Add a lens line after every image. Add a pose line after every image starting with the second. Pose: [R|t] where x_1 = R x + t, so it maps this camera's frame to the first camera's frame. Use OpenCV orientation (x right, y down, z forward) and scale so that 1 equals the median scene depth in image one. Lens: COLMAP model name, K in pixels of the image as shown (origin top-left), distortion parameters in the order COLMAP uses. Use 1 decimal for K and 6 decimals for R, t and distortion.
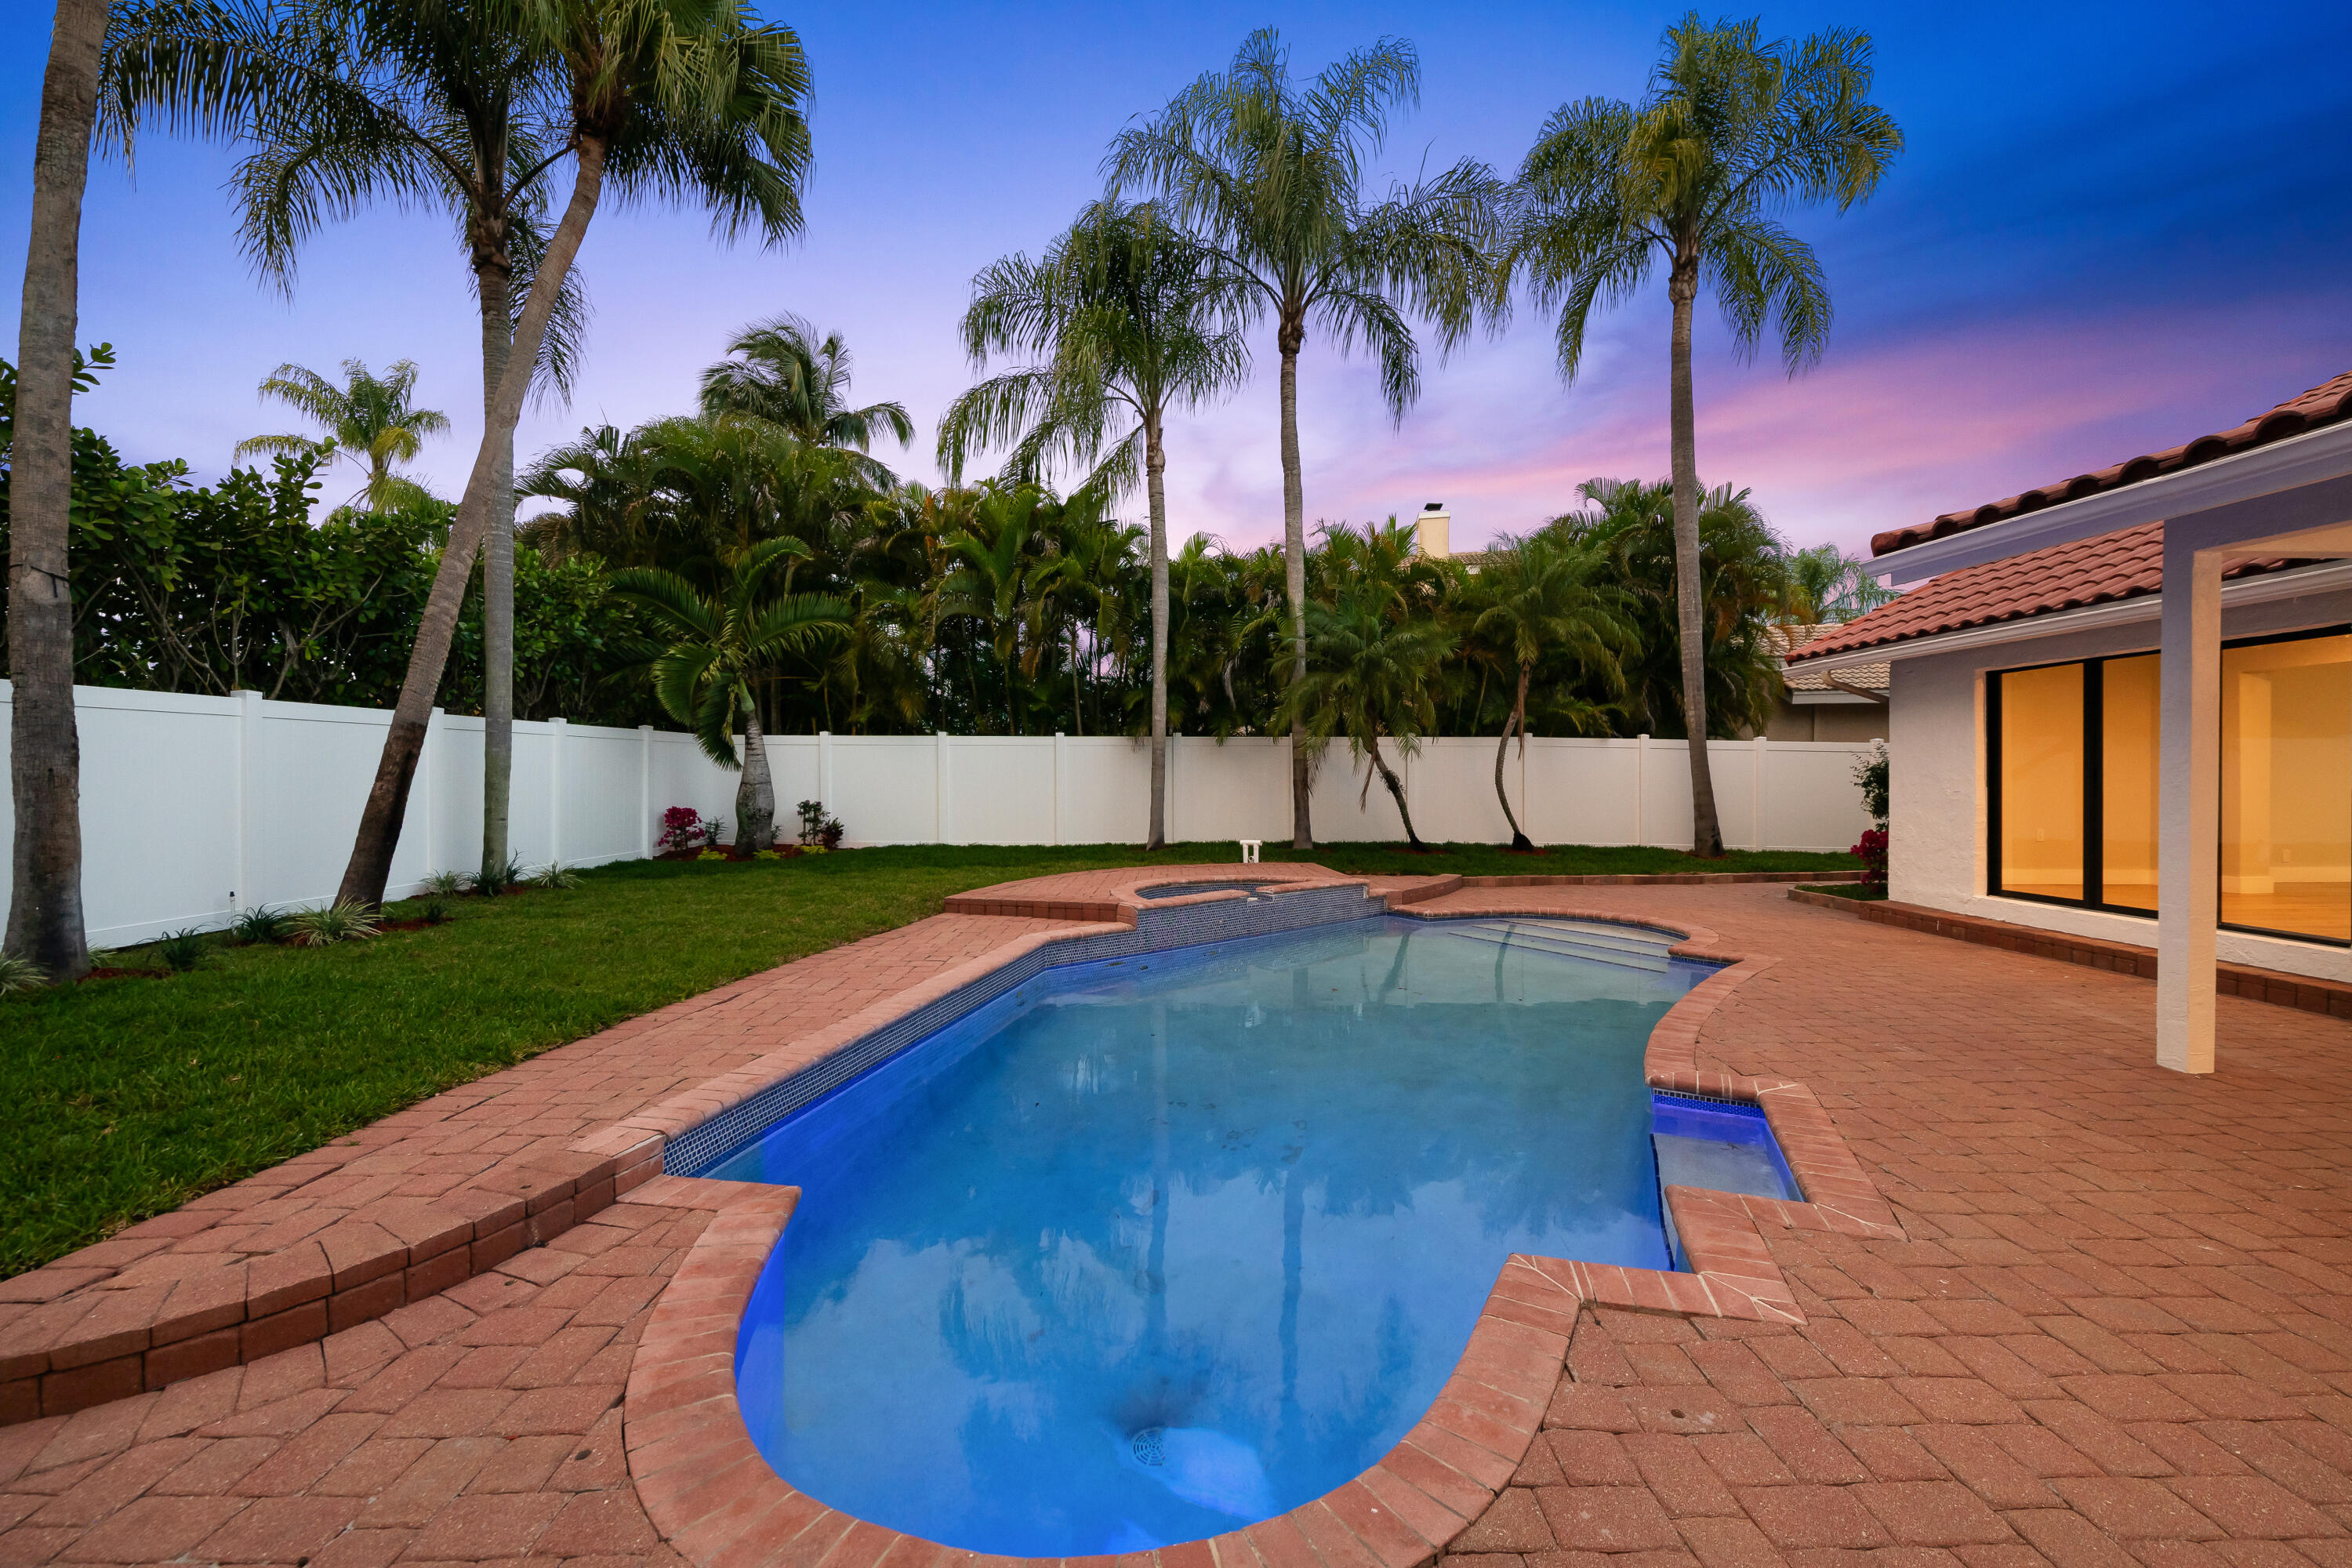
lens RADIAL K [[939.6, 0, 1187.3], [0, 939.6, 778.9], [0, 0, 1]] dist [0.002790, -0.003444]
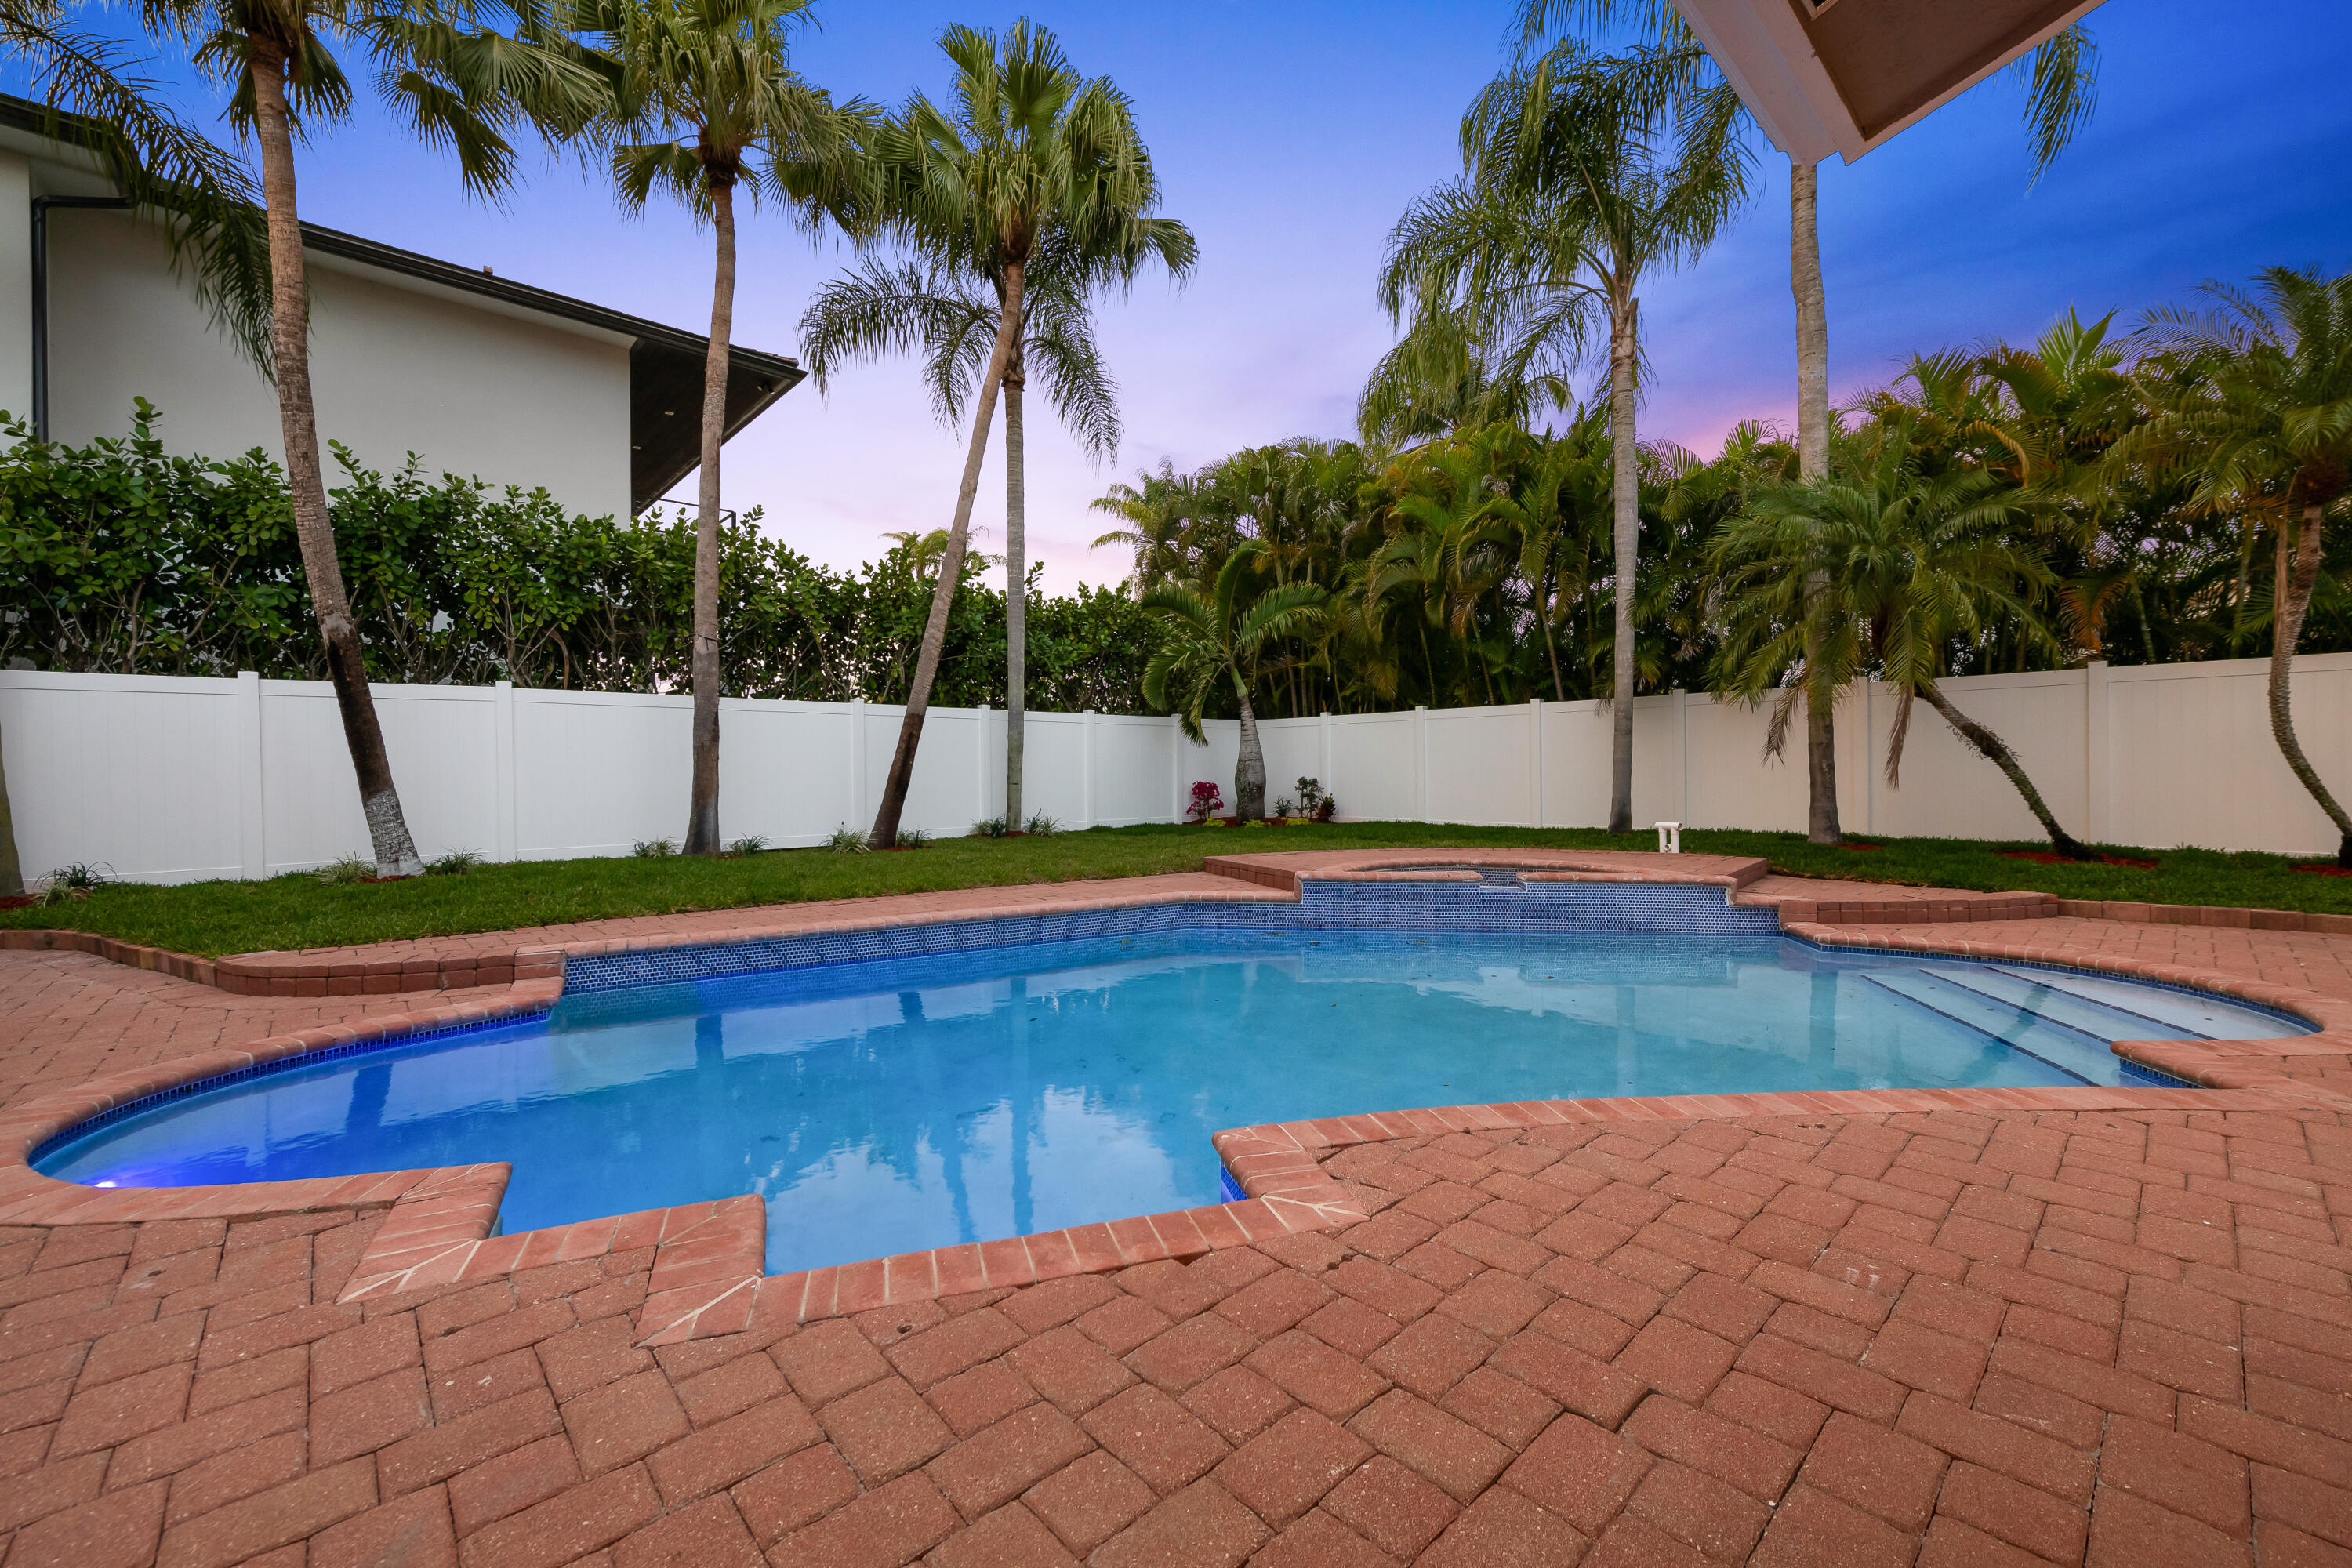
lens RADIAL K [[939.6, 0, 1179.9], [0, 939.6, 781.4], [0, 0, 1]] dist [0.002790, -0.003444]
pose [[0.665961, 0.000493, -0.745986, 0.366040], [0.003137, 0.999989, 0.003462, 0.028547], [0.745980, -0.004646, 0.665953, 0.212676]]
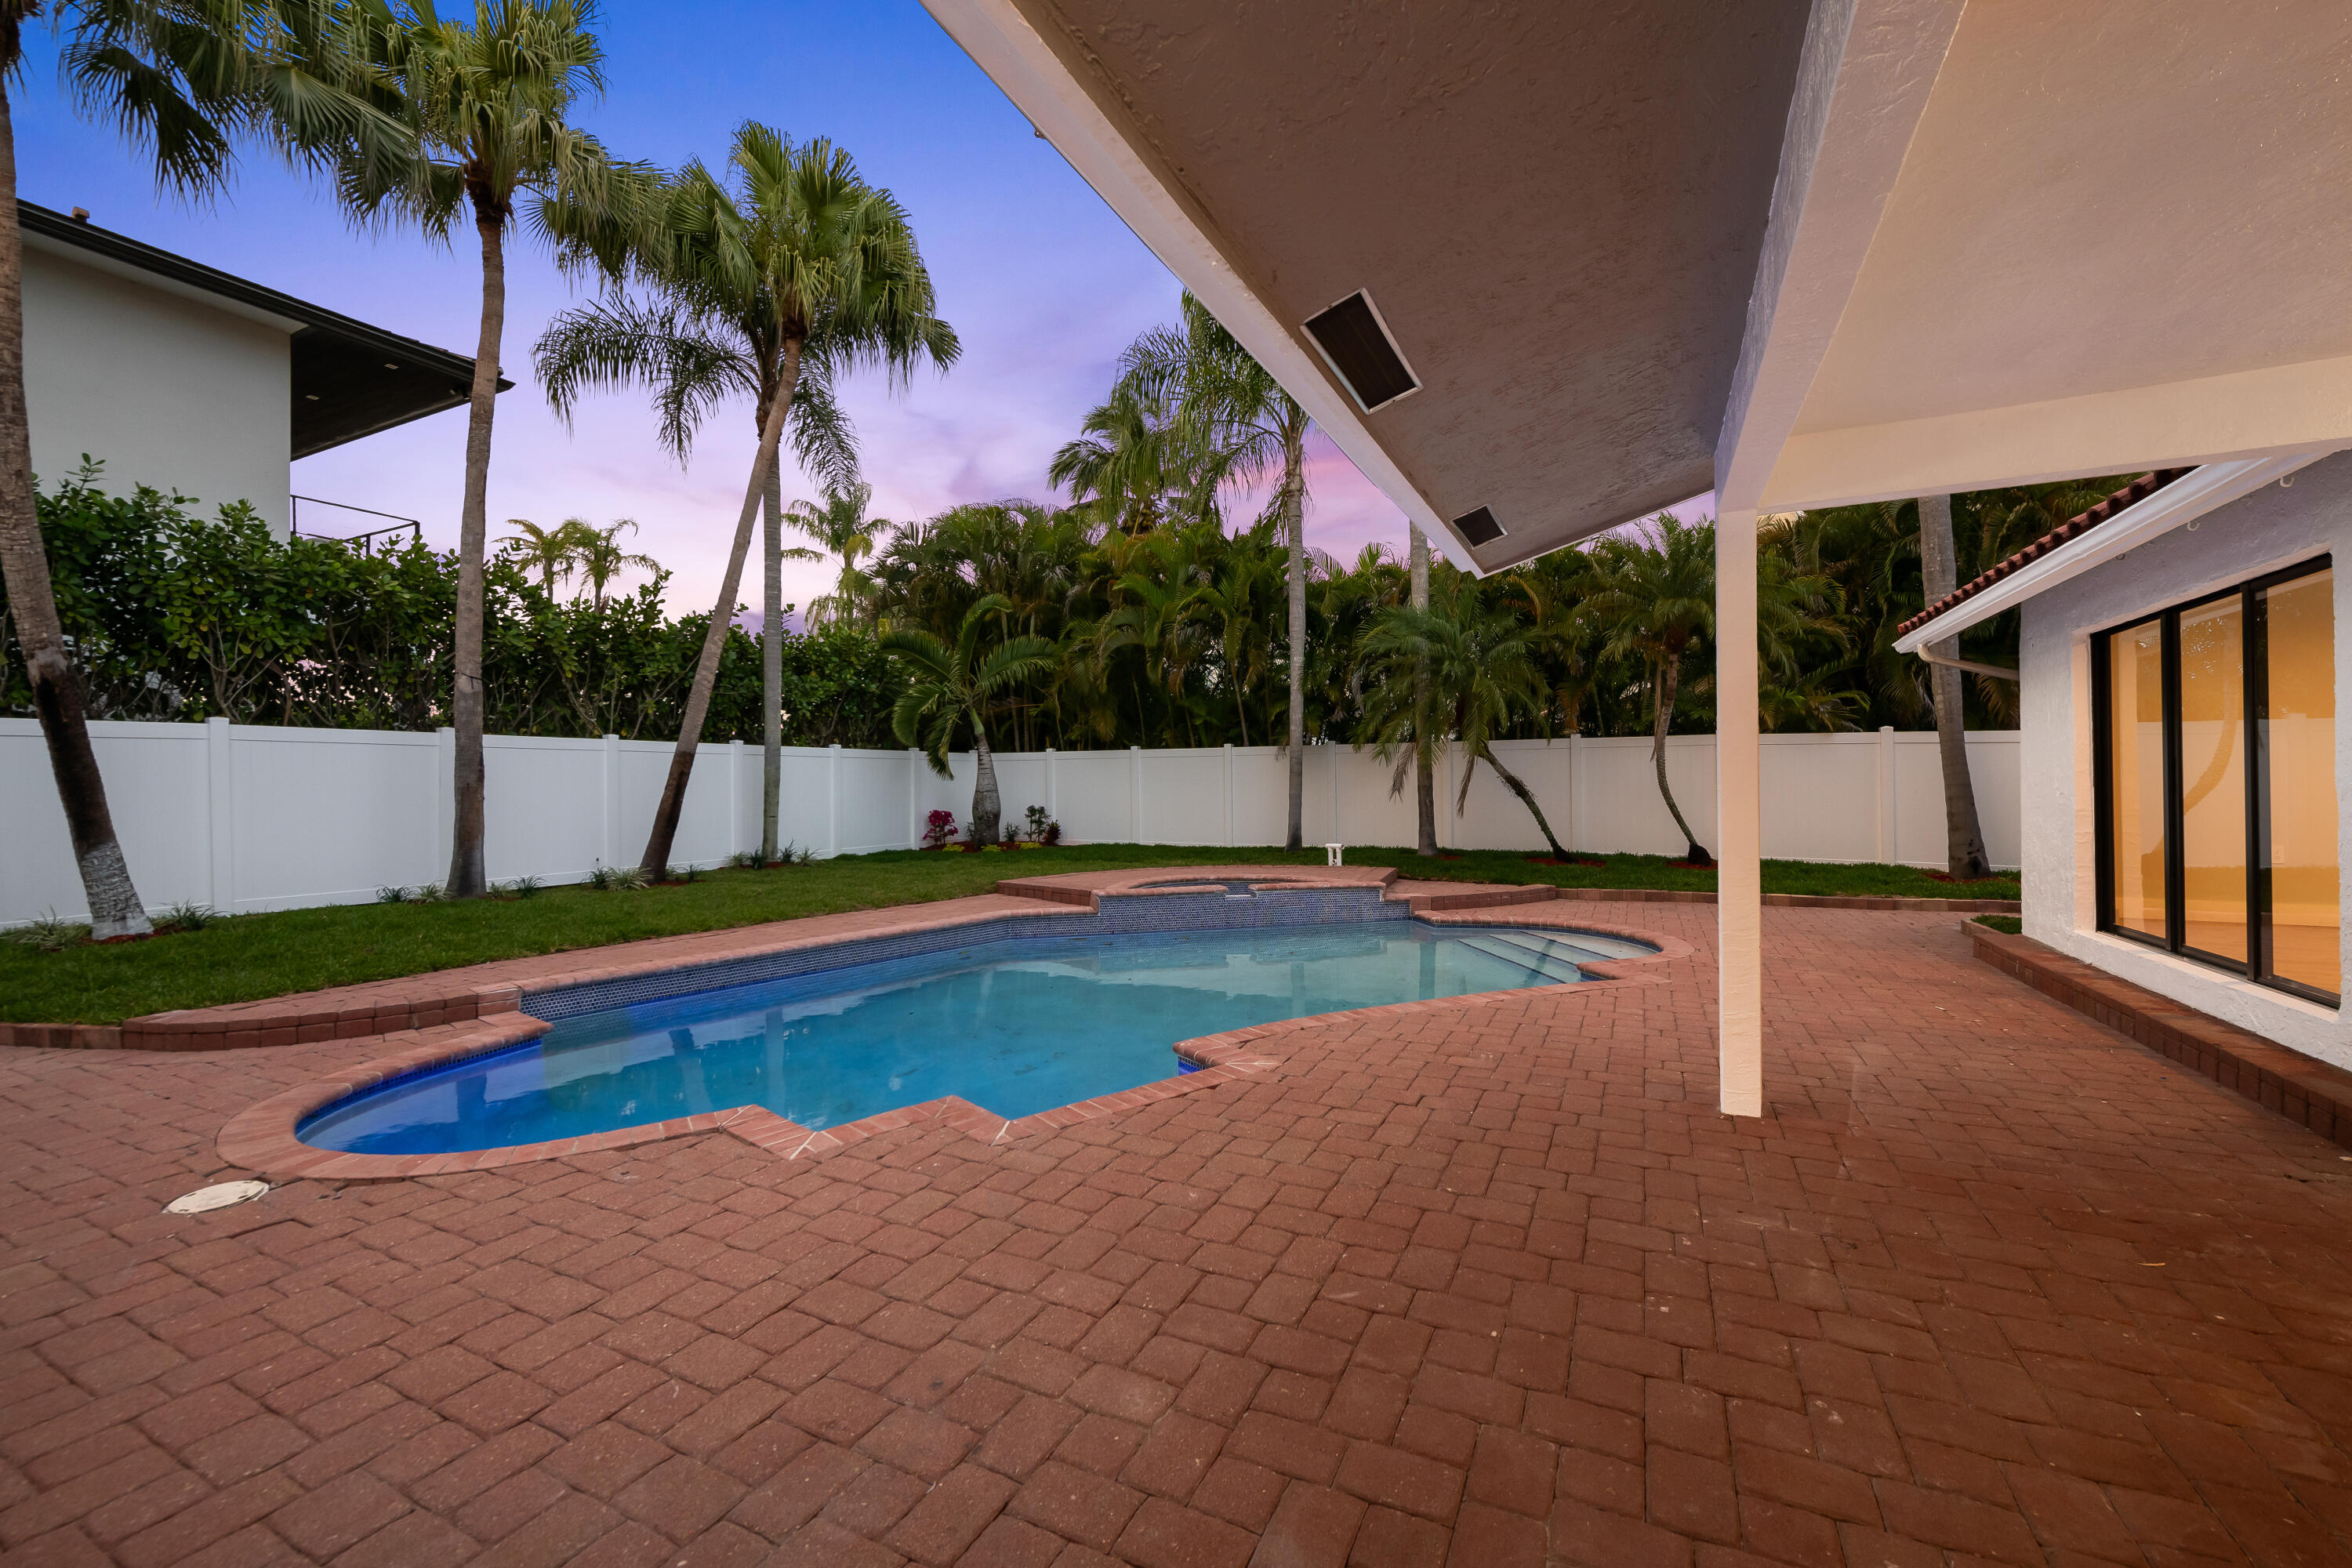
lens RADIAL K [[939.6, 0, 1182.8], [0, 939.6, 787.3], [0, 0, 1]] dist [0.002790, -0.003444]
pose [[0.891409, -0.006794, -0.453149, 0.388309], [0.006025, 0.999977, -0.003141, 0.005029], [0.453160, 0.000069, 0.891429, 0.000212]]
